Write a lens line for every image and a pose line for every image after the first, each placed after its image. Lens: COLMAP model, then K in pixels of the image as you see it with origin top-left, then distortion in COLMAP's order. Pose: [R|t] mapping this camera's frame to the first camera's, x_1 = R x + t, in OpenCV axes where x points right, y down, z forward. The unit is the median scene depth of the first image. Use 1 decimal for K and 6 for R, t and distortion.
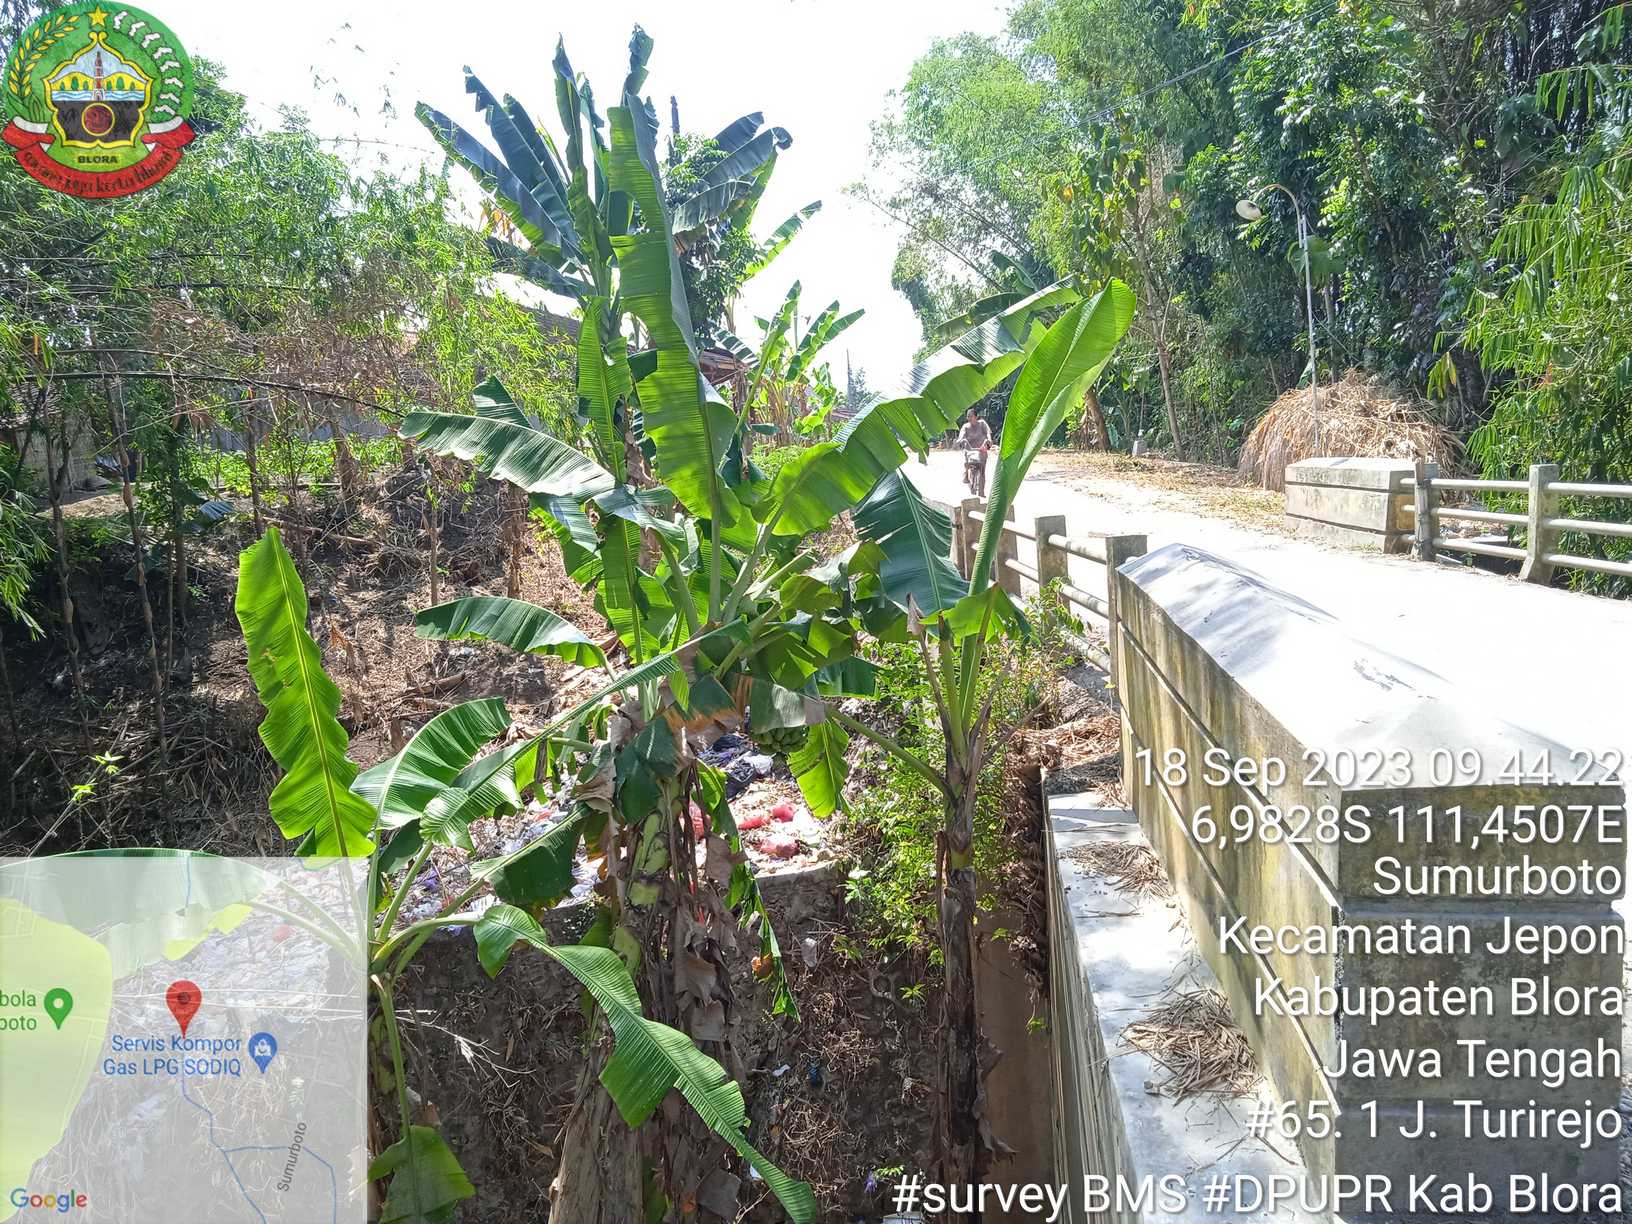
lens RADIAL K [[1368.7, 0, 811.6], [0, 1368.7, 616.4], [0, 0, 1]] dist [0.052102, -0.046081]
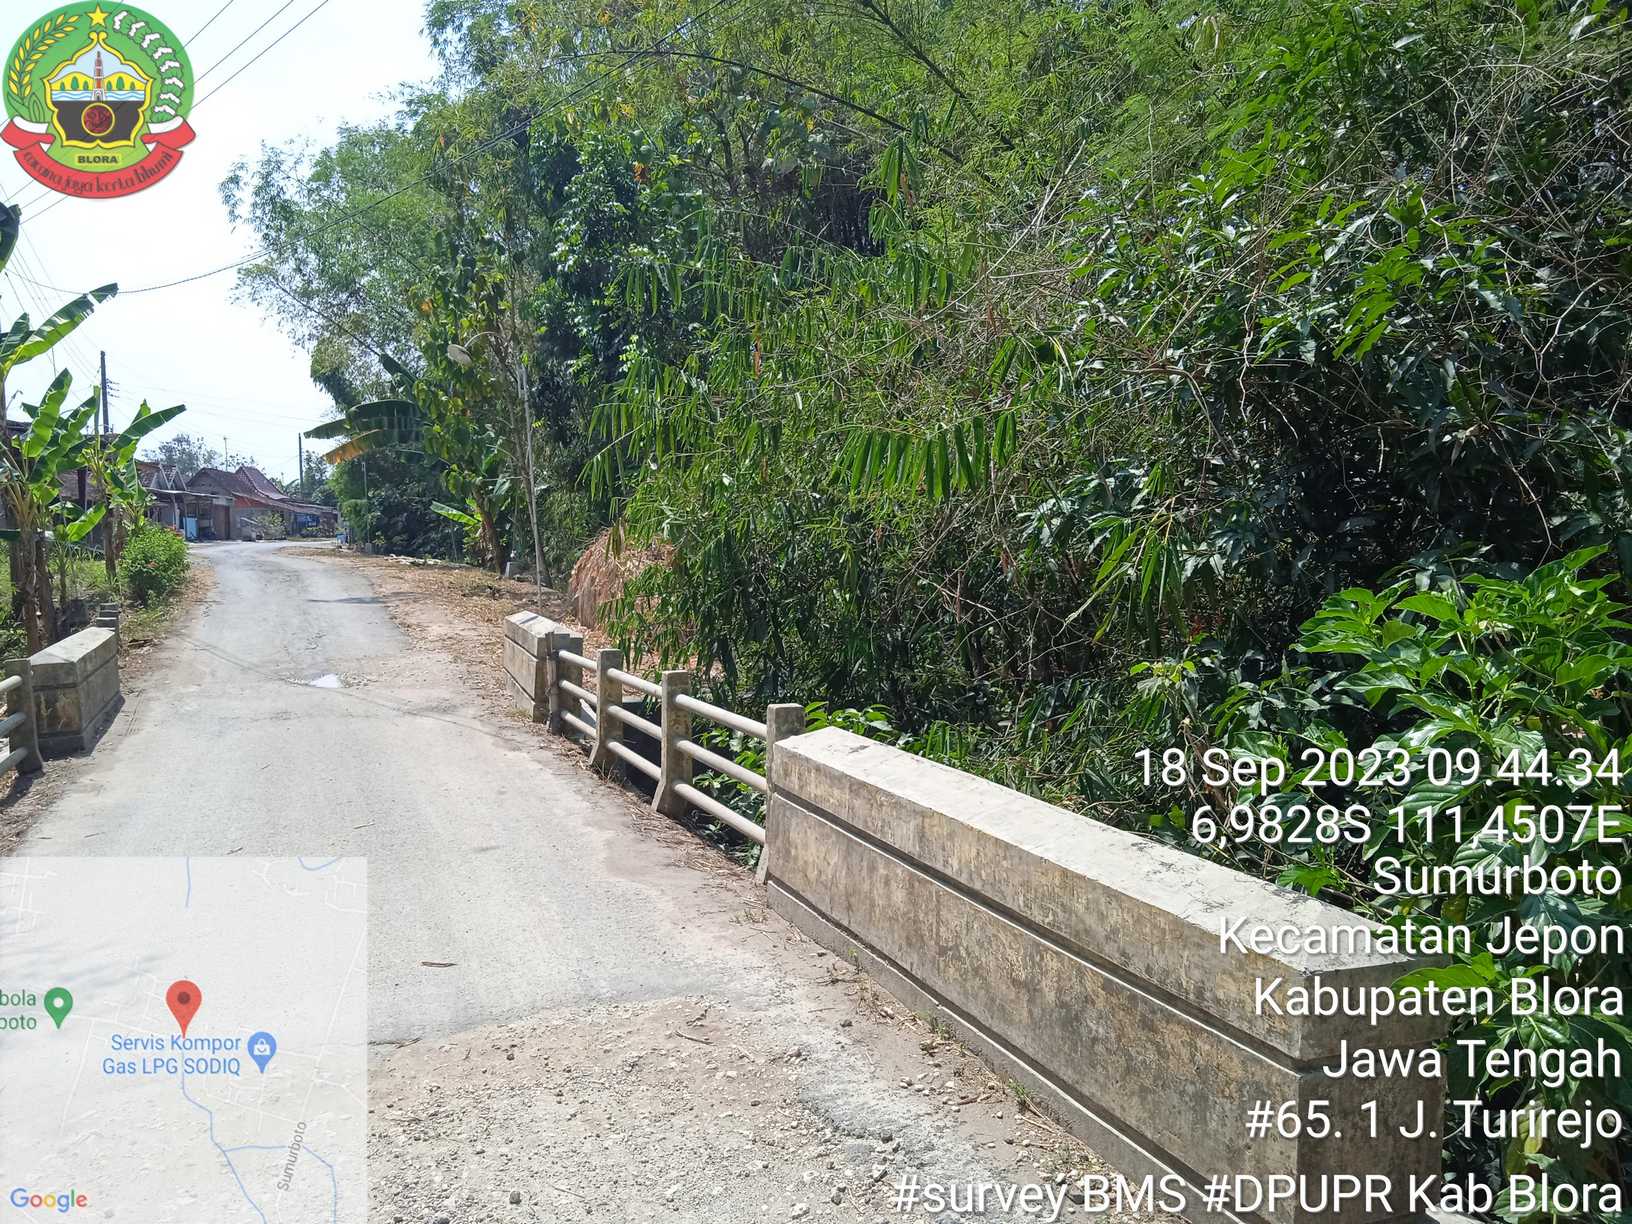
lens RADIAL K [[1368.7, 0, 816.3], [0, 1368.7, 623.5], [0, 0, 1]] dist [0.052102, -0.046081]
pose [[0.938461, 0.030464, 0.344039, 0.121121], [-0.007845, 0.997726, -0.066948, -0.023227], [-0.345296, 0.060129, 0.936566, 0.010453]]
